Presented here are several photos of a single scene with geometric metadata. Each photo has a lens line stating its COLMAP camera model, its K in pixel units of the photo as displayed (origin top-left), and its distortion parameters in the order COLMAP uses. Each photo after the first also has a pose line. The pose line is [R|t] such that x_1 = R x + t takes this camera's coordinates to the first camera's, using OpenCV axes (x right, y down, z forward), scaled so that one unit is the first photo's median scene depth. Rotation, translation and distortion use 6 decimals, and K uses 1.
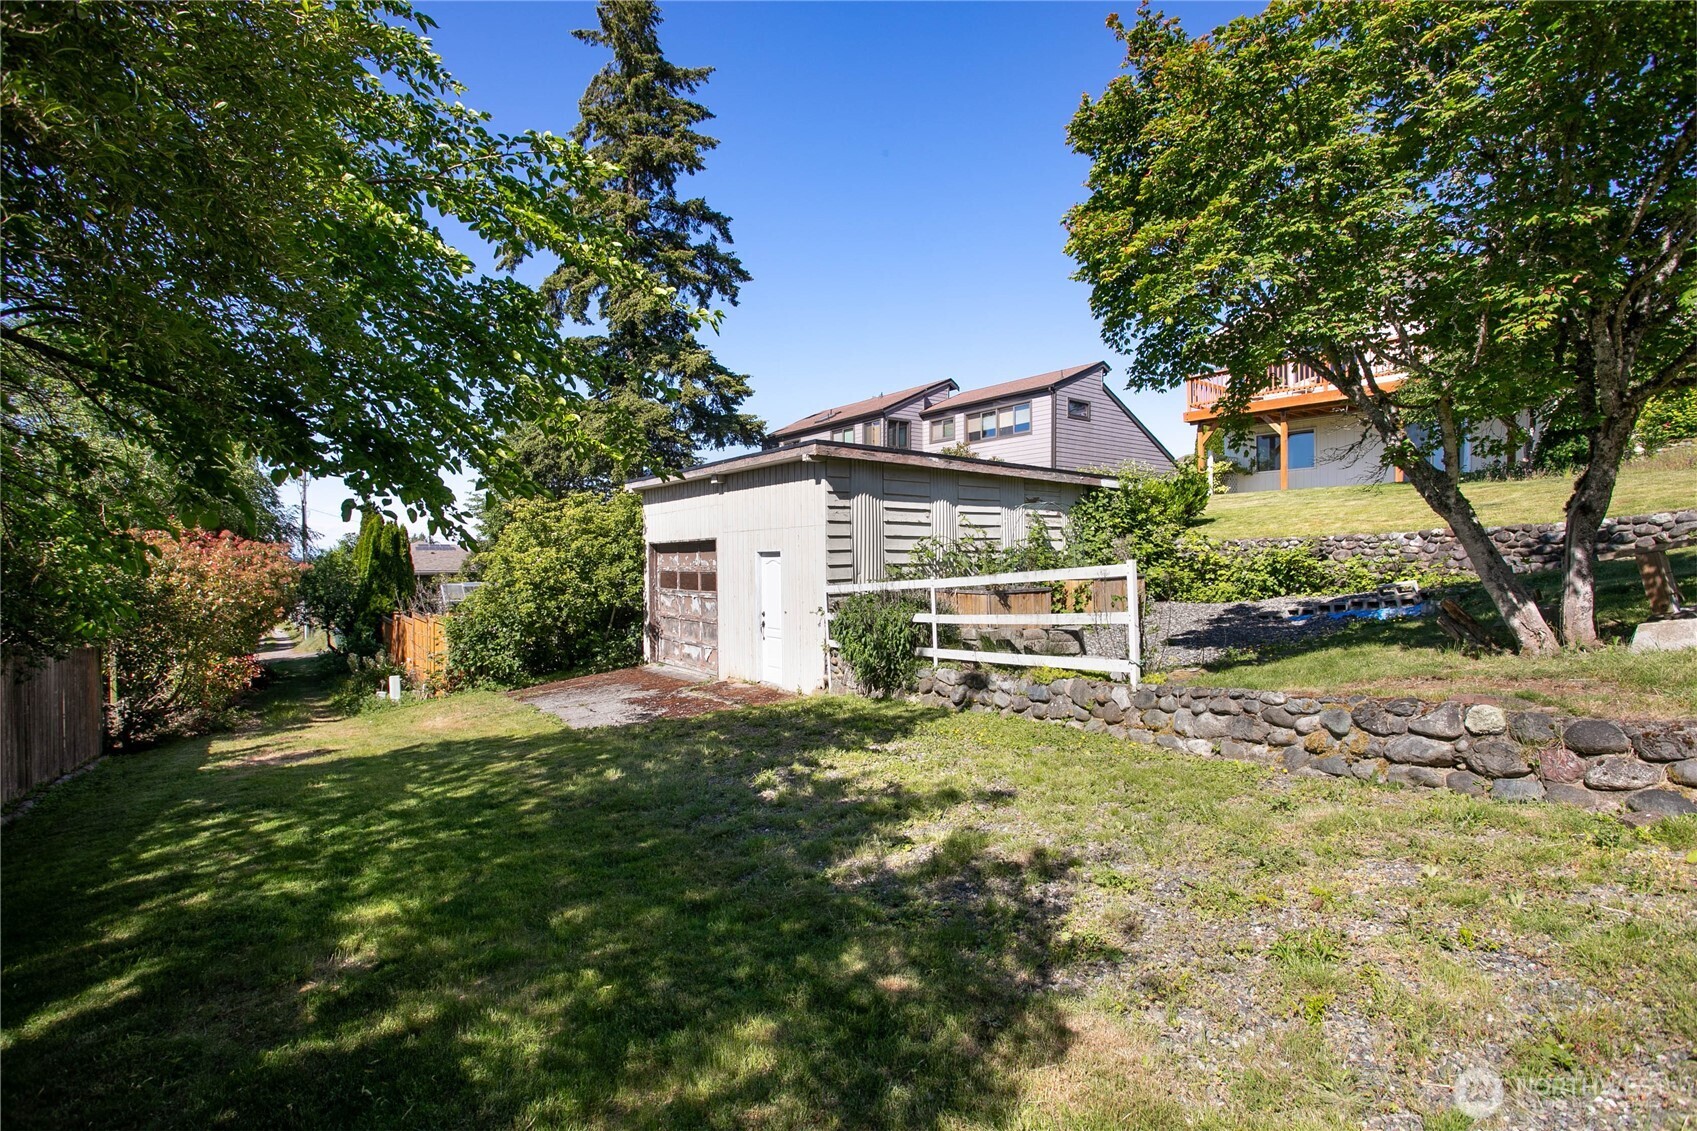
lens RADIAL K [[800.4, 0, 848.6], [0, 800.4, 561.3], [0, 0, 1]] dist [0.002449, 0.001193]
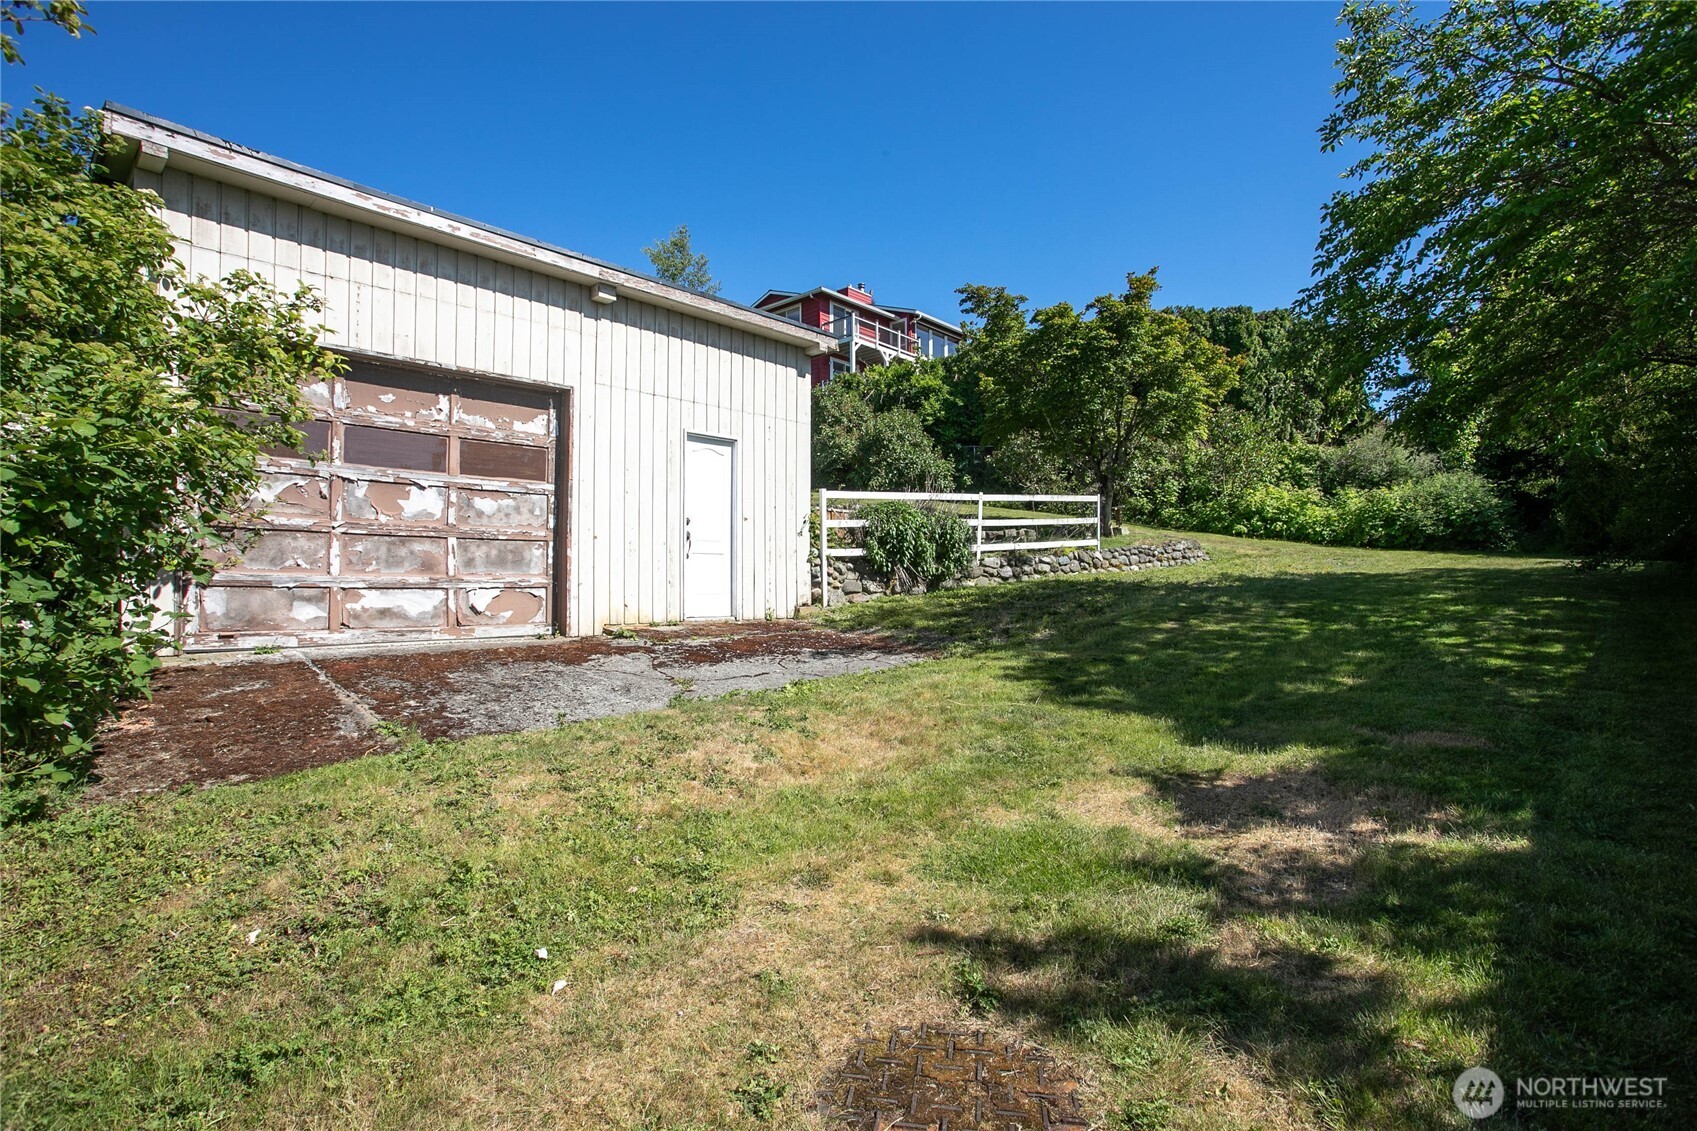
lens RADIAL K [[800.4, 0, 848.6], [0, 800.4, 561.3], [0, 0, 1]] dist [0.002449, 0.001193]
pose [[-0.150459, 0.031323, 0.988120, -0.915278], [-0.002337, 0.999484, -0.032039, 0.136551], [-0.988613, -0.007130, -0.150308, 1.069744]]
